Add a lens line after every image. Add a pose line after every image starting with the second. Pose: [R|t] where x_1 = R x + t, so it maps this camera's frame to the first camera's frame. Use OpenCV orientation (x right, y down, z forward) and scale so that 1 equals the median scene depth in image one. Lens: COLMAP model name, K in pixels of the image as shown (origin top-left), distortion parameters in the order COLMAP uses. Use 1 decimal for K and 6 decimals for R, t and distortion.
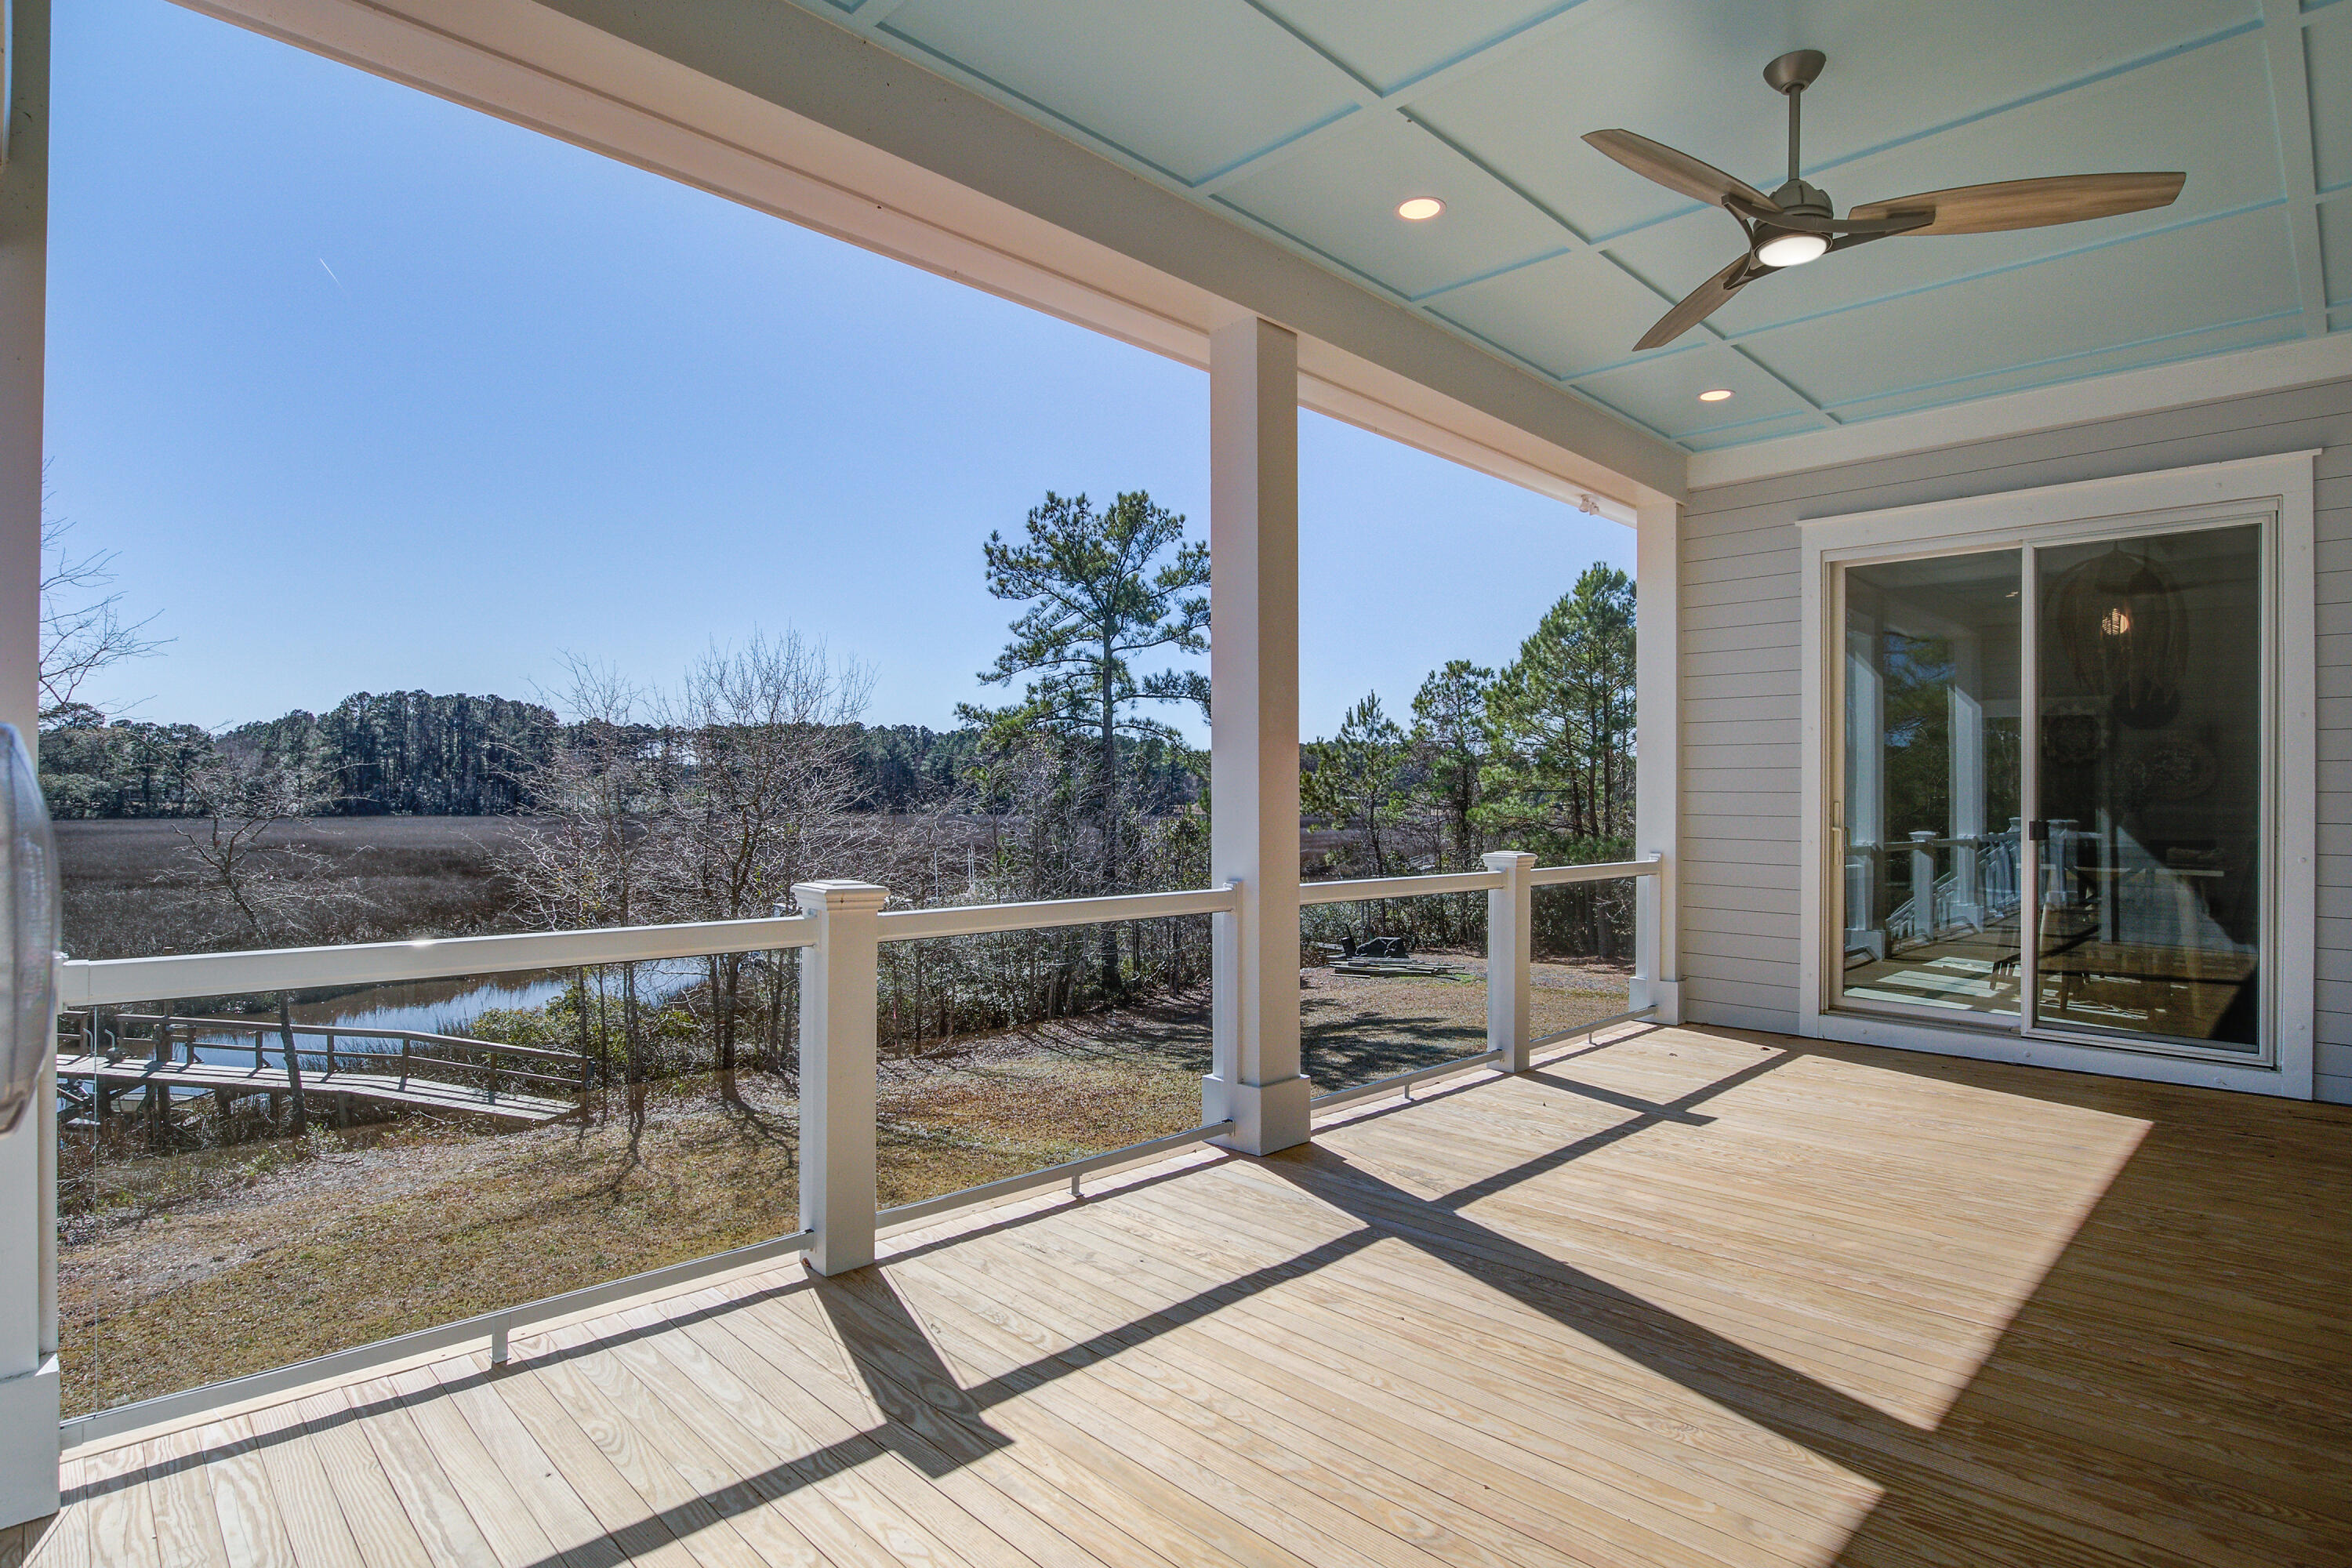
lens RADIAL K [[1211.8, 0, 1166.9], [0, 1211.8, 778.6], [0, 0, 1]] dist [-0.006560, -0.000530]
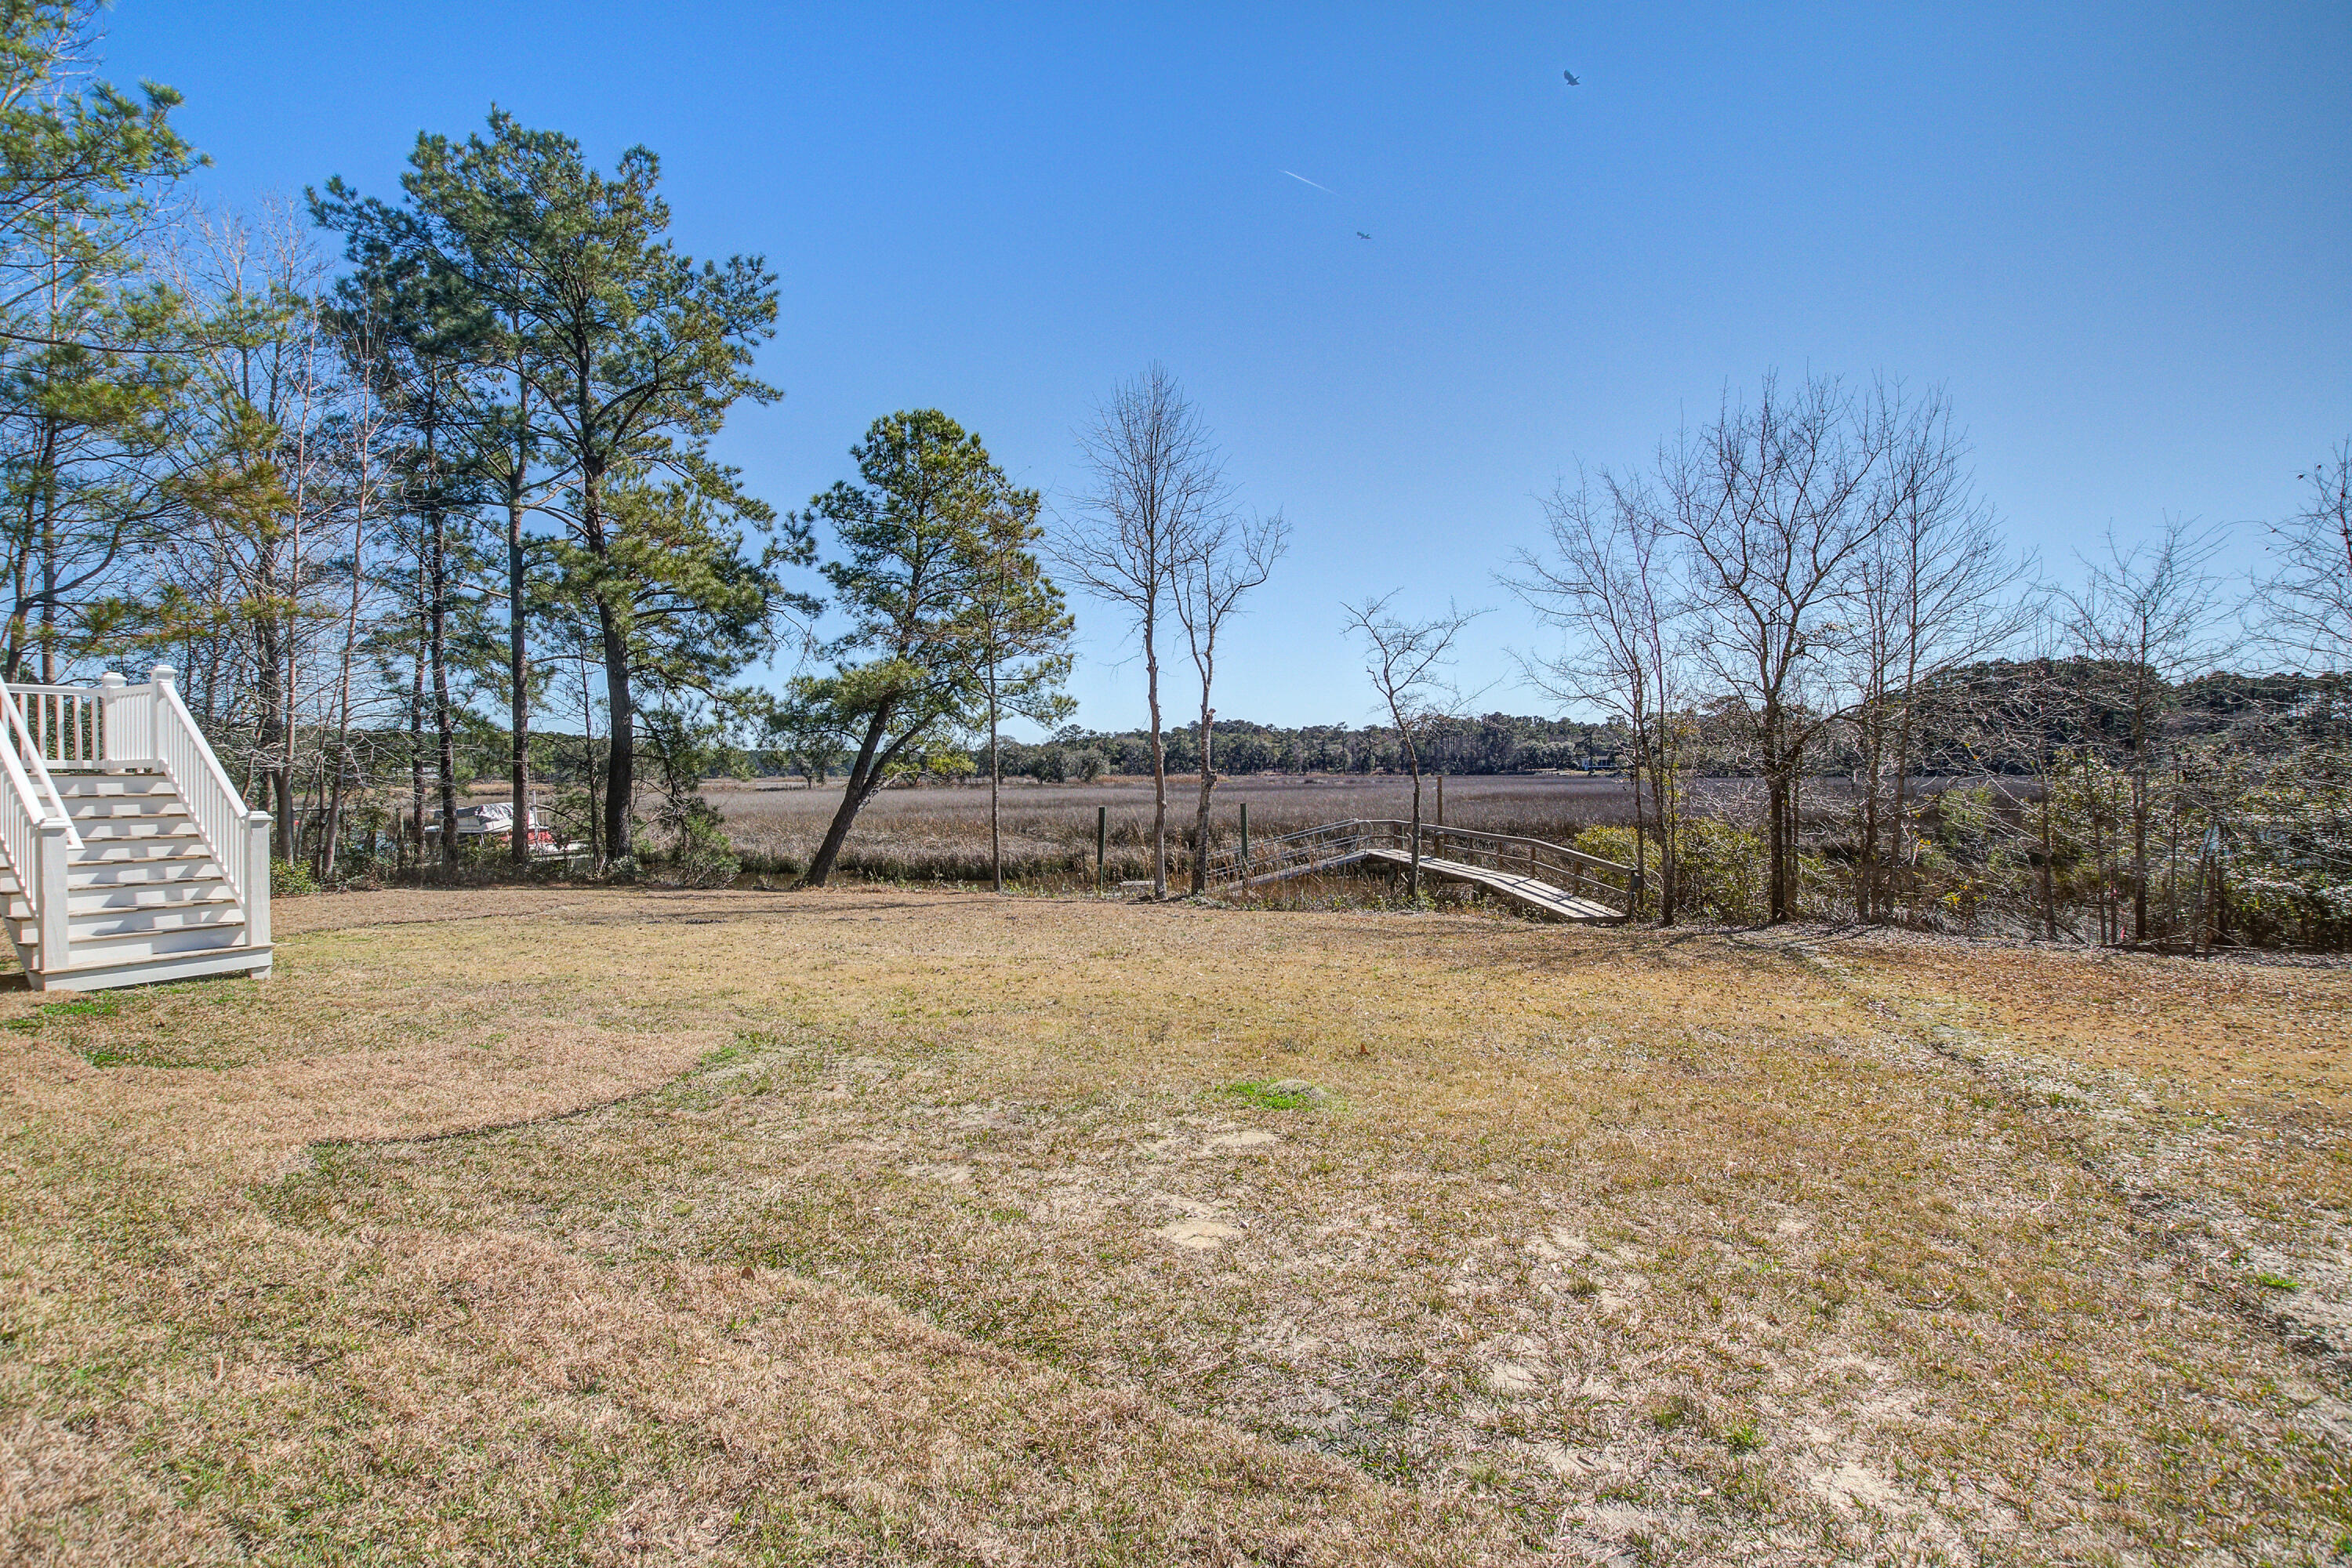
lens RADIAL K [[1050.1, 0, 1169.4], [0, 1050.1, 766.3], [0, 0, 1]] dist [-0.020347, 0.000183]
pose [[0.313799, -0.016623, -0.949344, 0.153907], [0.028072, 0.999572, -0.008224, 0.087139], [0.949074, -0.024069, 0.314131, 0.221257]]
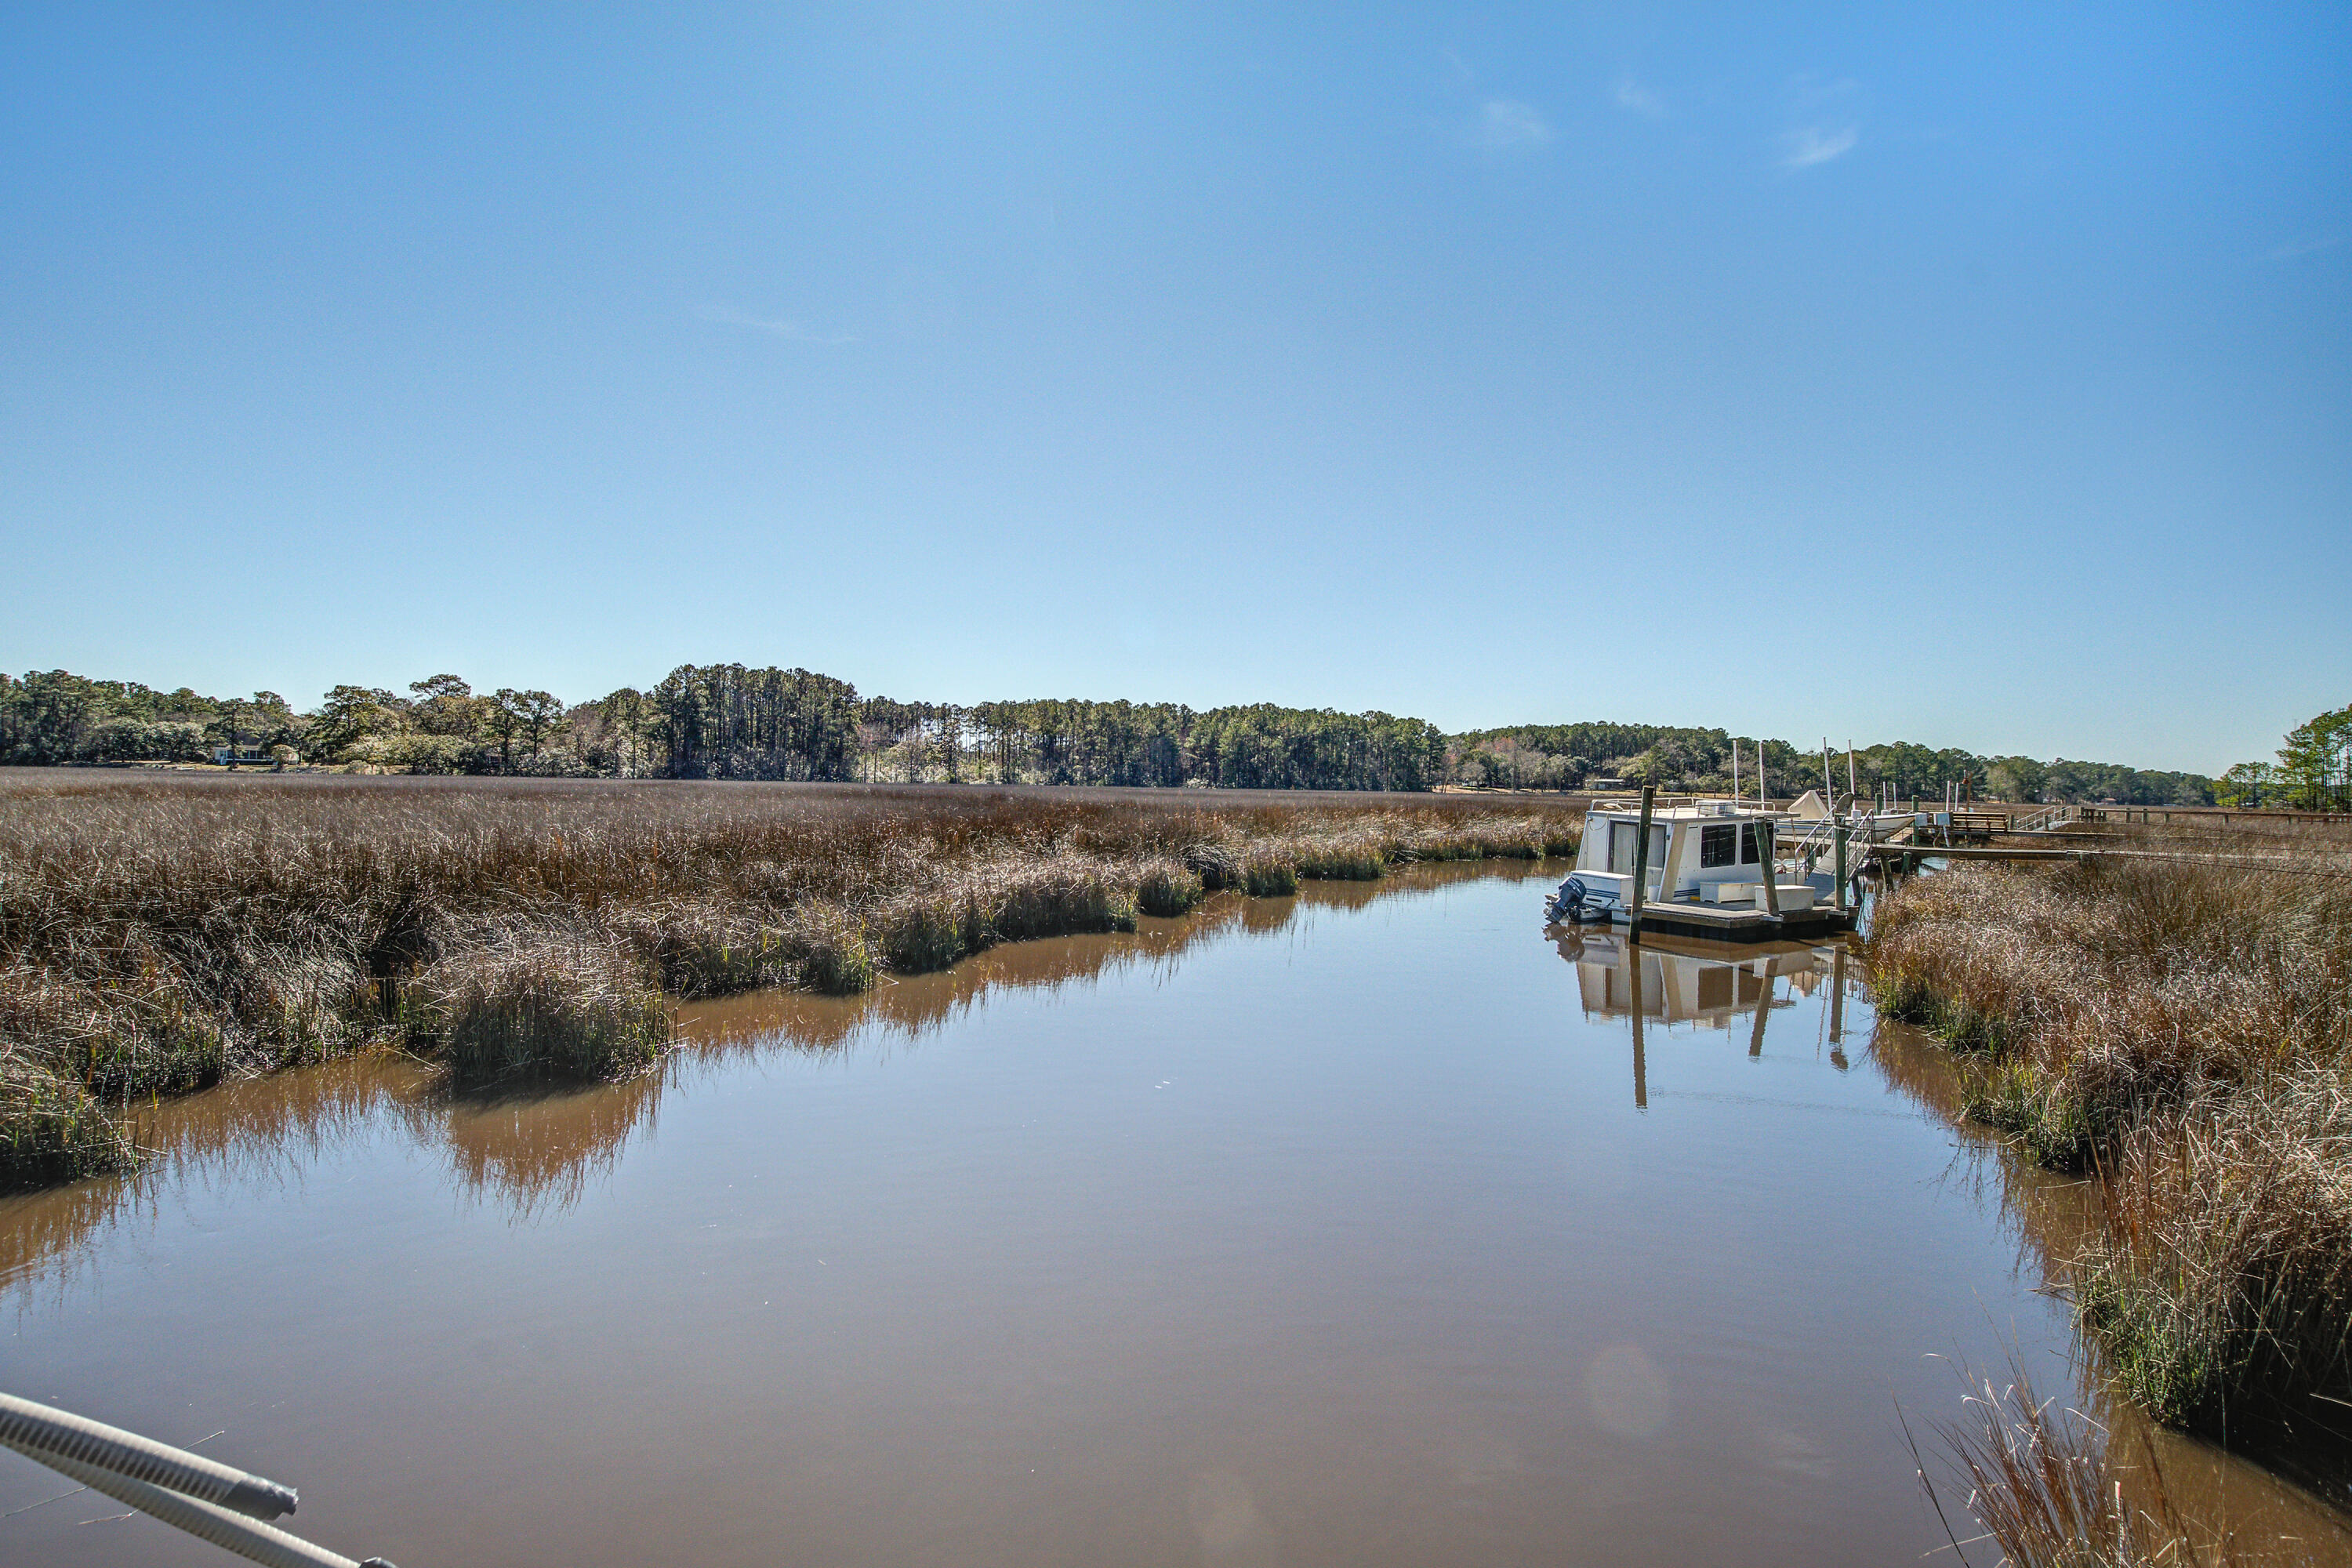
lens RADIAL K [[1130.0, 0, 1189.8], [0, 1130.0, 783.9], [0, 0, 1]] dist [-0.010302, -0.001492]
pose [[0.988374, 0.011022, -0.151641, -0.717737], [-0.008719, 0.999836, 0.015846, 0.124054], [0.151791, -0.014340, 0.988309, 0.799532]]
